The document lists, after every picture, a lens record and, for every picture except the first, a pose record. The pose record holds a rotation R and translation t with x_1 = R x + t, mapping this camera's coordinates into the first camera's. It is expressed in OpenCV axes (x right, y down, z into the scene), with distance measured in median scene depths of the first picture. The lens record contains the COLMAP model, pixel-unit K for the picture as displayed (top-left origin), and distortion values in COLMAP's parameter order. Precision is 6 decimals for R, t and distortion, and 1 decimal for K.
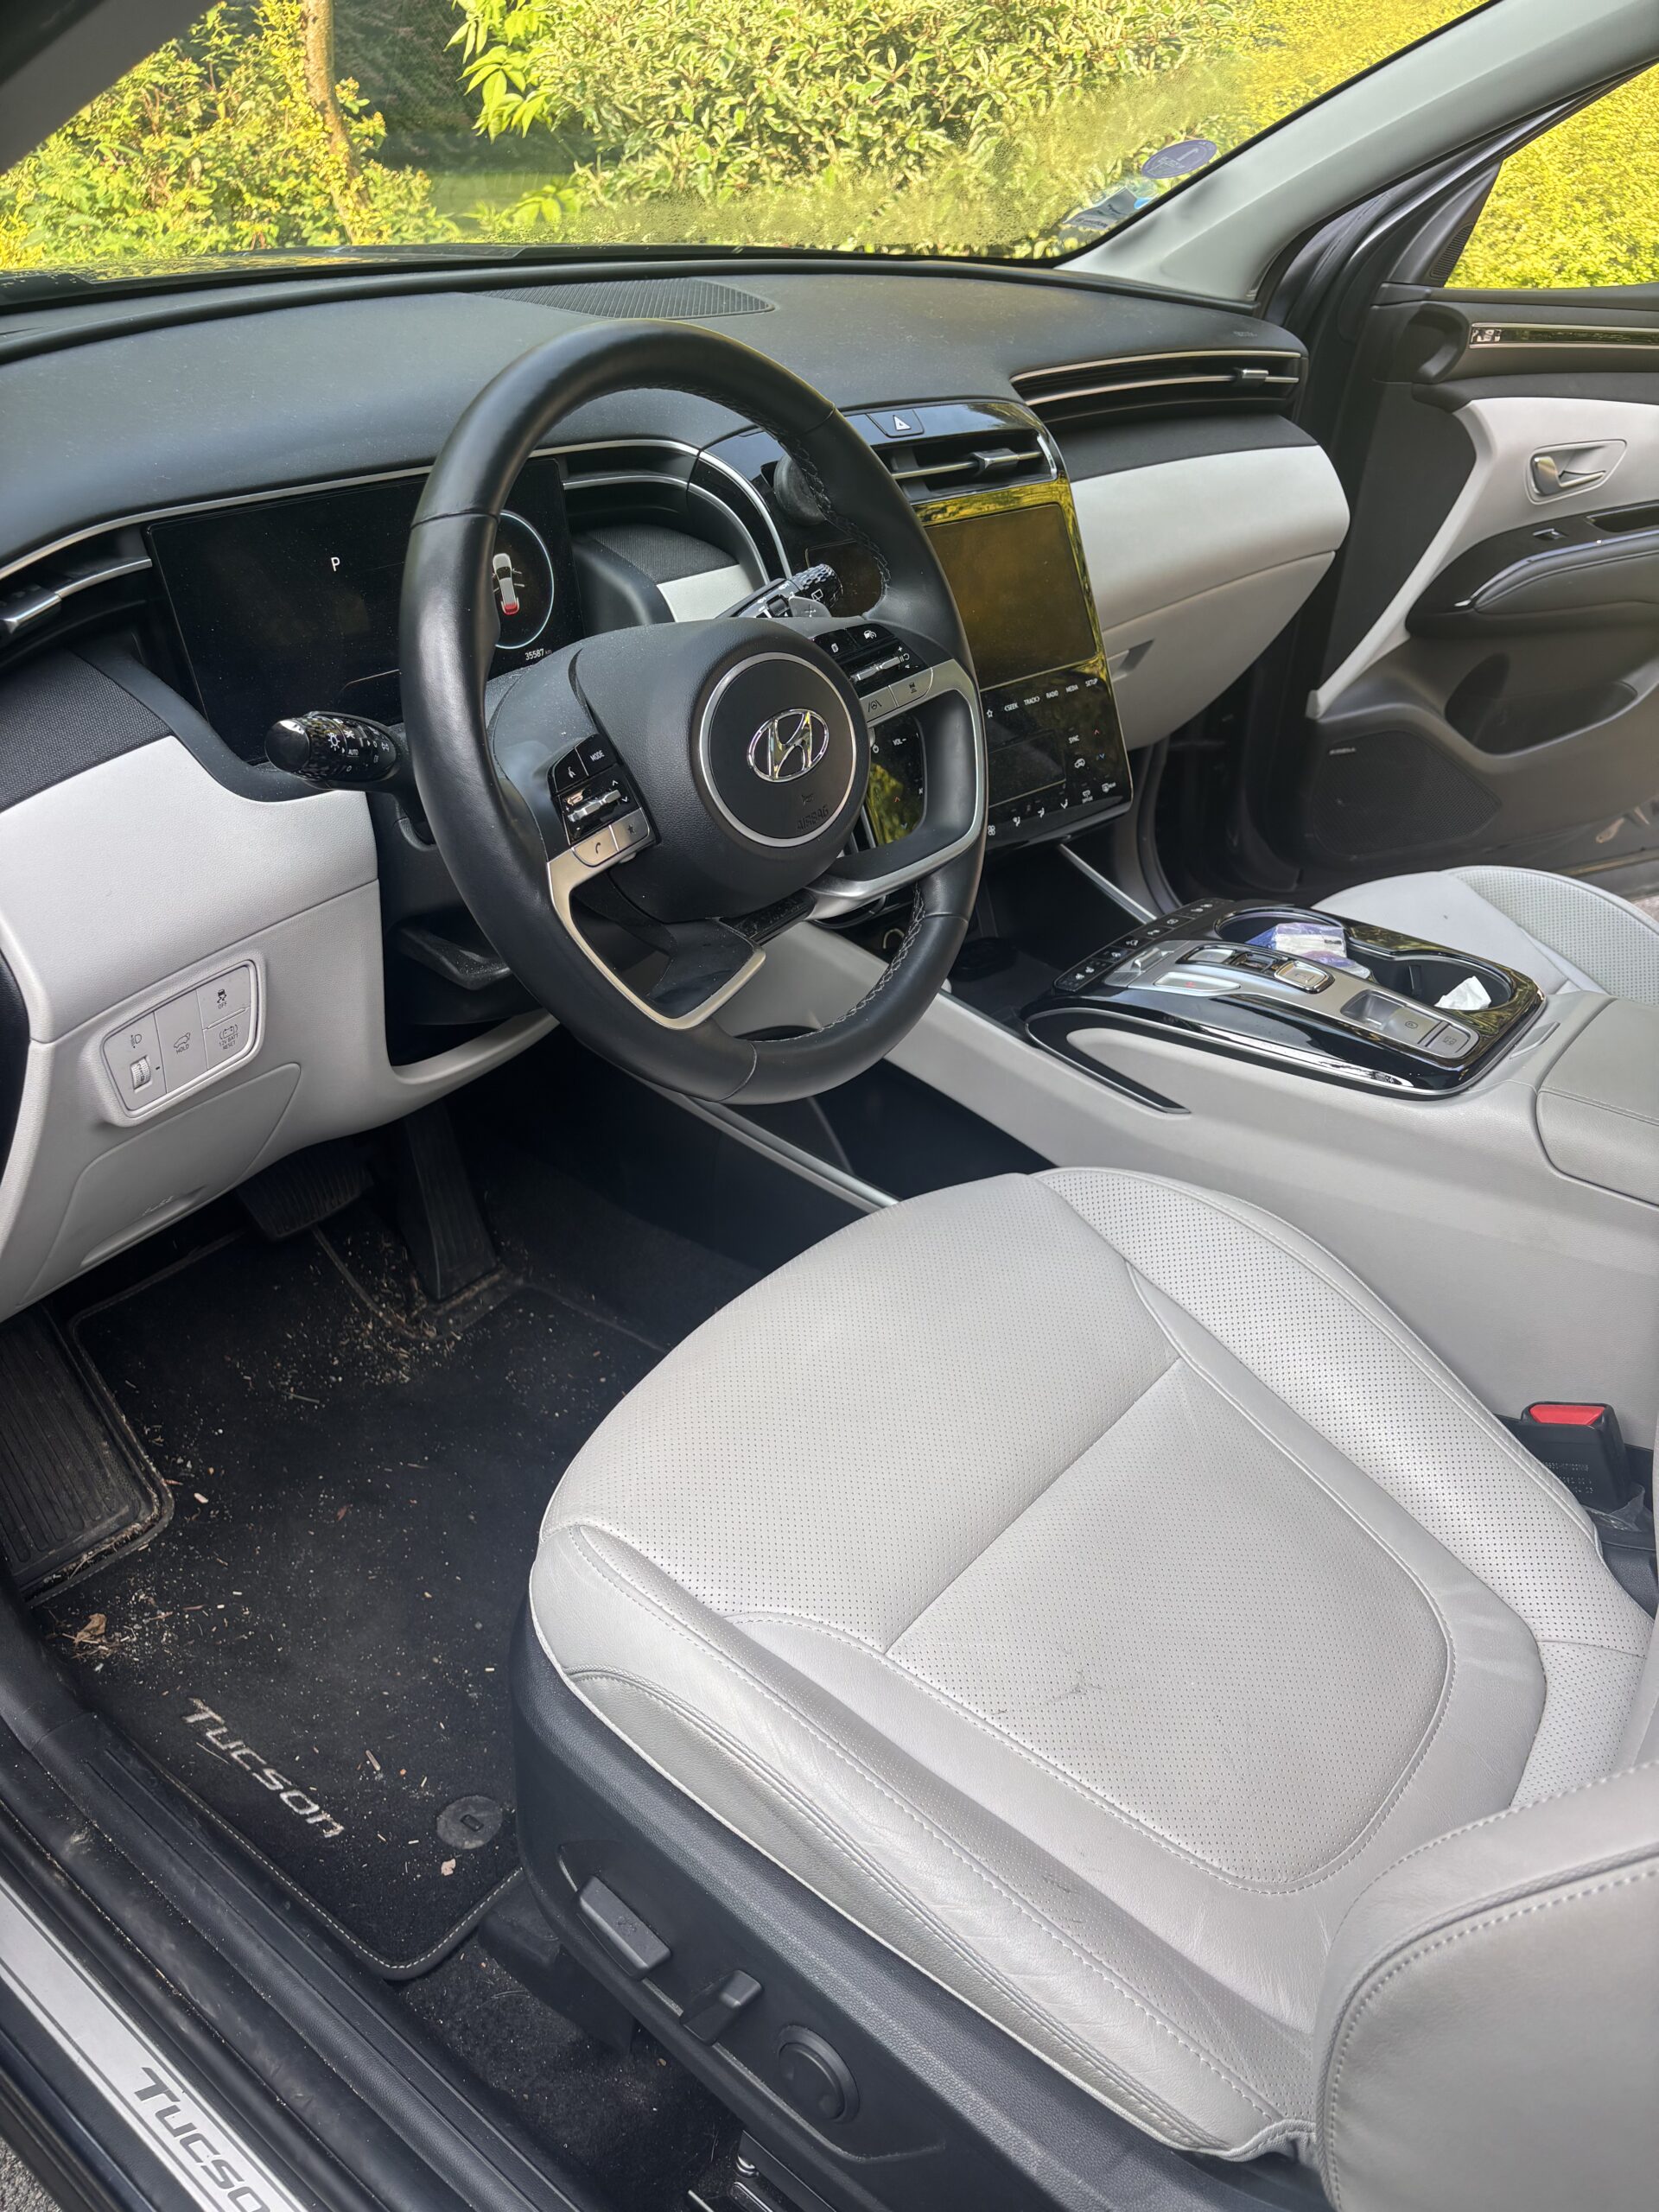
lens RADIAL K [[1671.4, 0, 818.6], [0, 1671.4, 1109.1], [0, 0, 1]] dist [-0.007727, 0.002213]
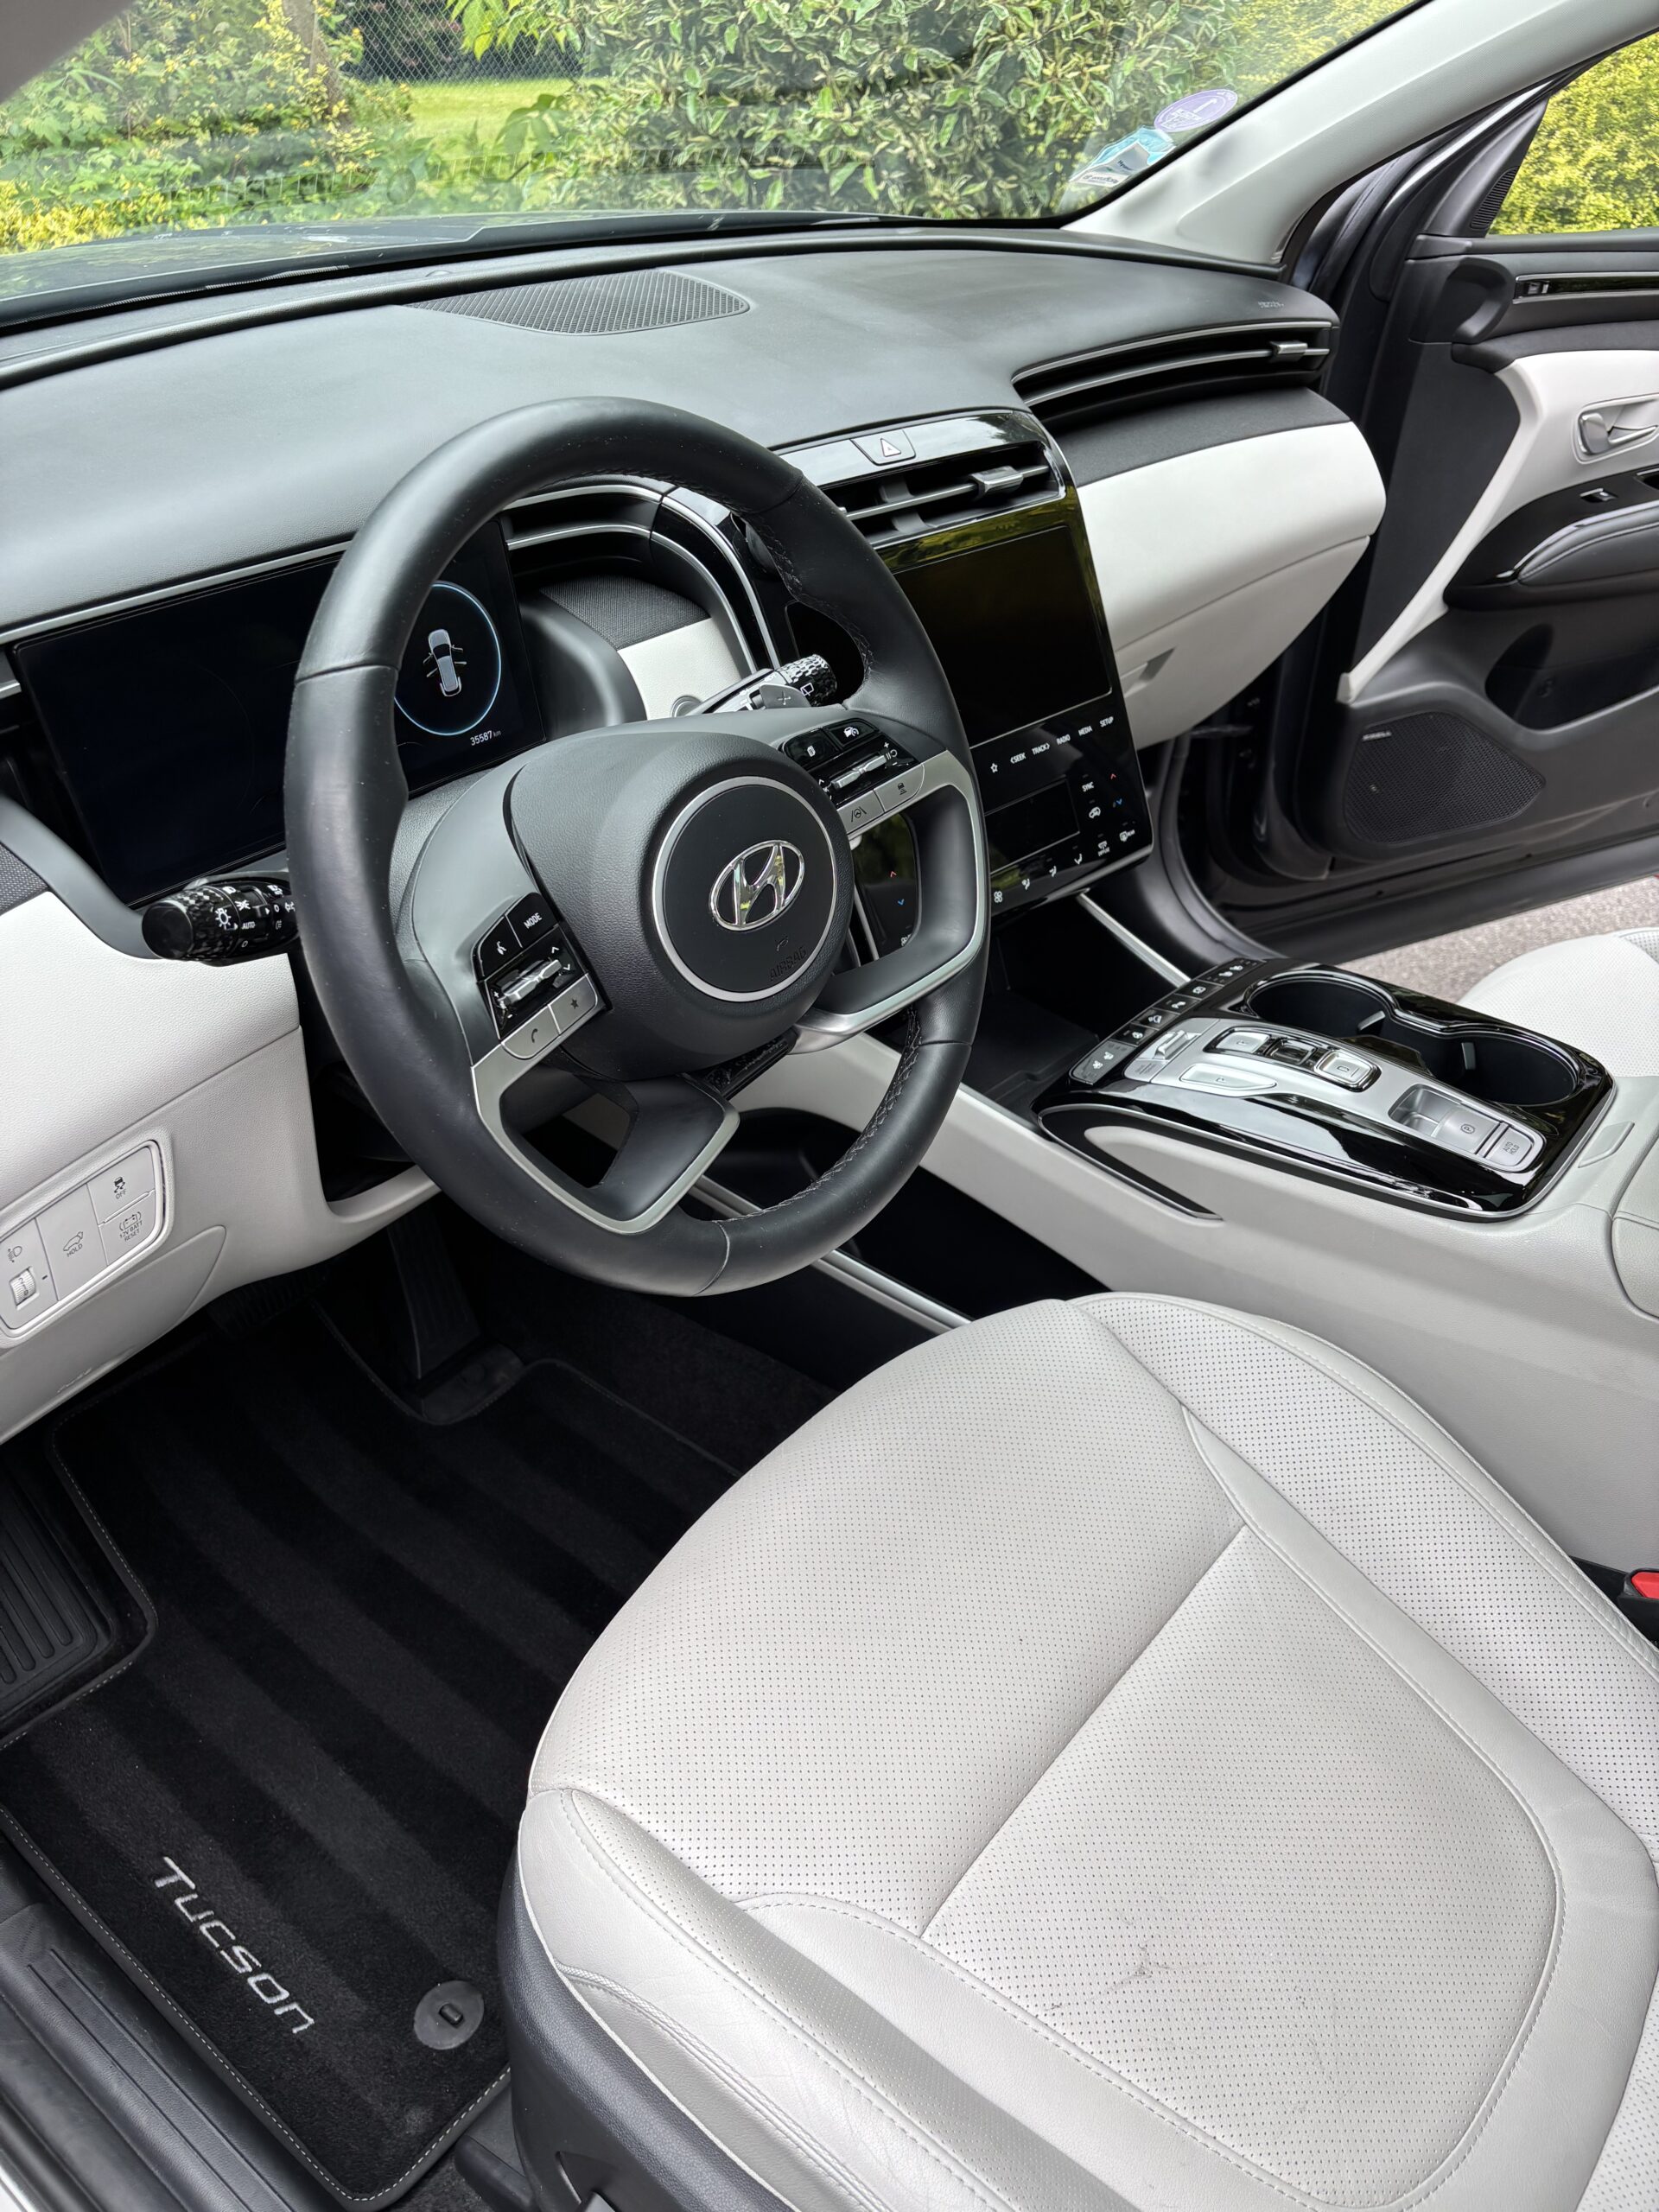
lens RADIAL K [[1674.5, 0, 829.5], [0, 1674.5, 1106.0], [0, 0, 1]] dist [0.007288, -0.024732]
pose [[0.999750, -0.020891, -0.008013, 0.016784], [0.021216, 0.998854, 0.042894, -0.096663], [0.007108, -0.043053, 0.999048, 0.085227]]
